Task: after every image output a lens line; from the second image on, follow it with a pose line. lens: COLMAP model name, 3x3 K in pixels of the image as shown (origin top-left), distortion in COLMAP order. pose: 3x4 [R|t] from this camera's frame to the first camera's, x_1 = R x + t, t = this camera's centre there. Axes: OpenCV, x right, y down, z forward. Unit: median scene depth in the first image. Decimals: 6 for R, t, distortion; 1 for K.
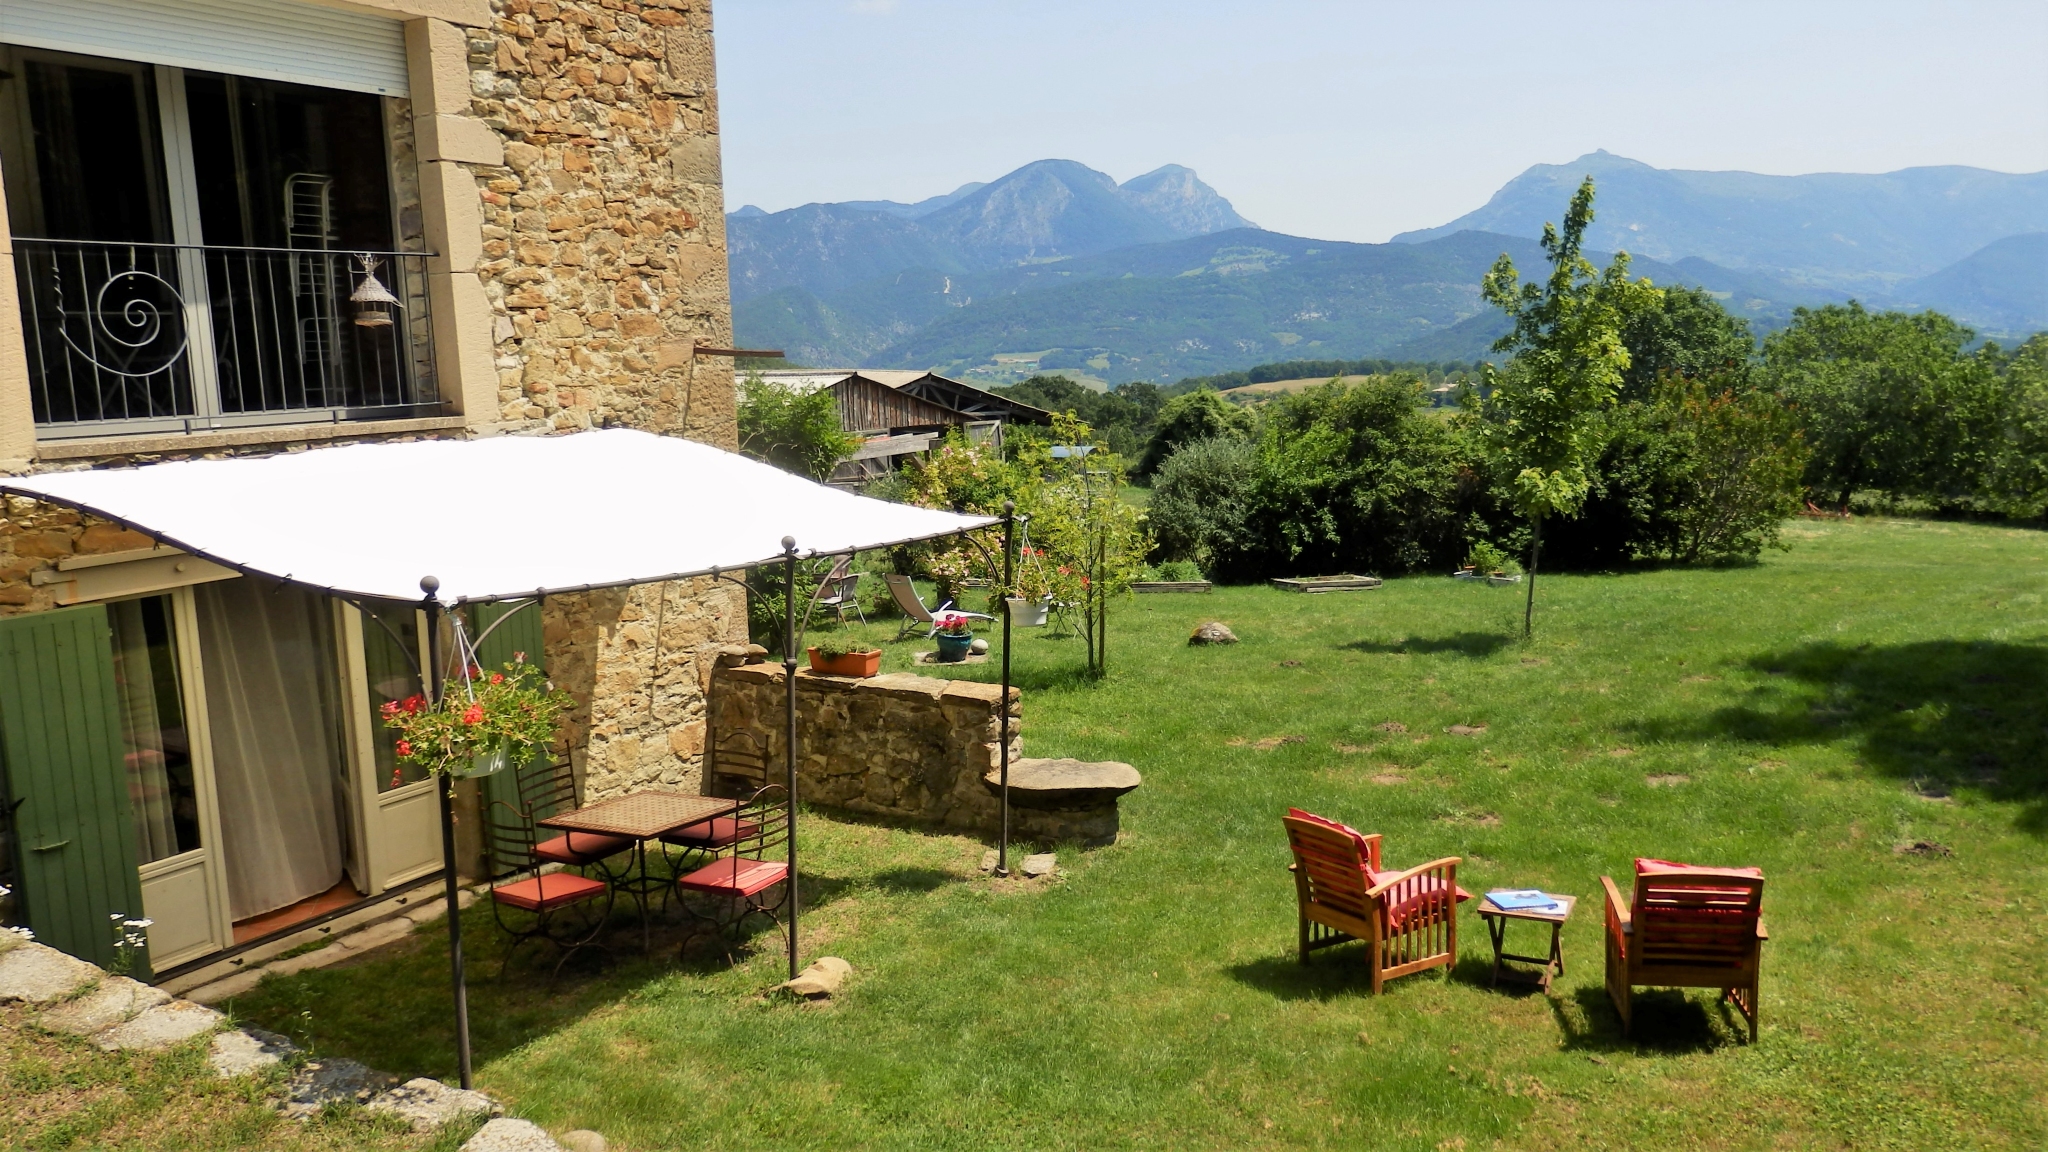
lens RADIAL K [[1625.8, 0, 1024.0], [0, 1625.8, 576.0], [0, 0, 1]] dist [0.007718, 0.006162]
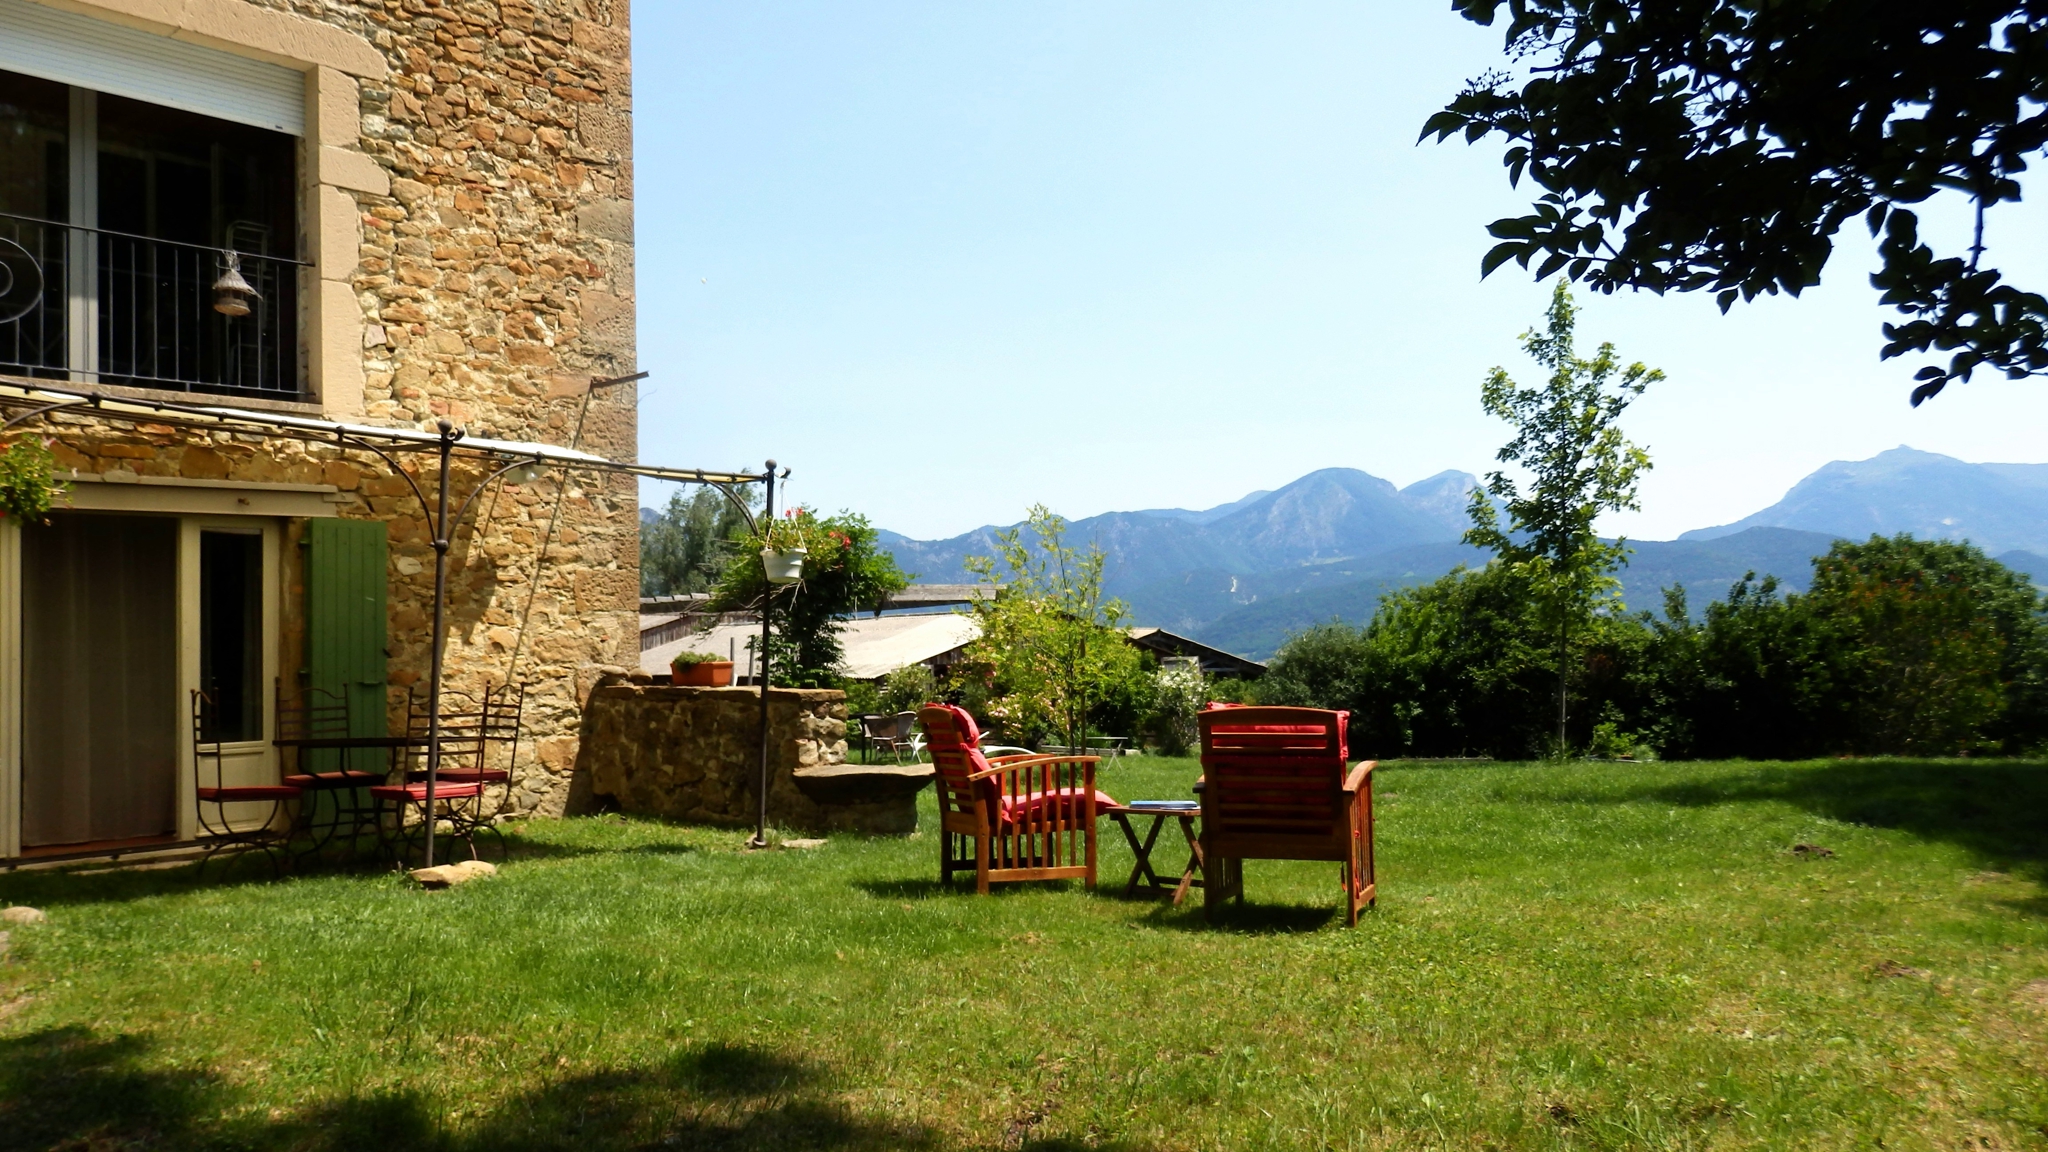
lens RADIAL K [[1515.1, 0, 1000.6], [0, 1515.1, 572.8], [0, 0, 1]] dist [0.006651, 0.000023]
pose [[0.973944, -0.009423, -0.226591, 0.300632], [-0.036653, 0.979461, -0.198276, 0.179446], [0.223806, 0.201415, 0.953595, 0.133172]]
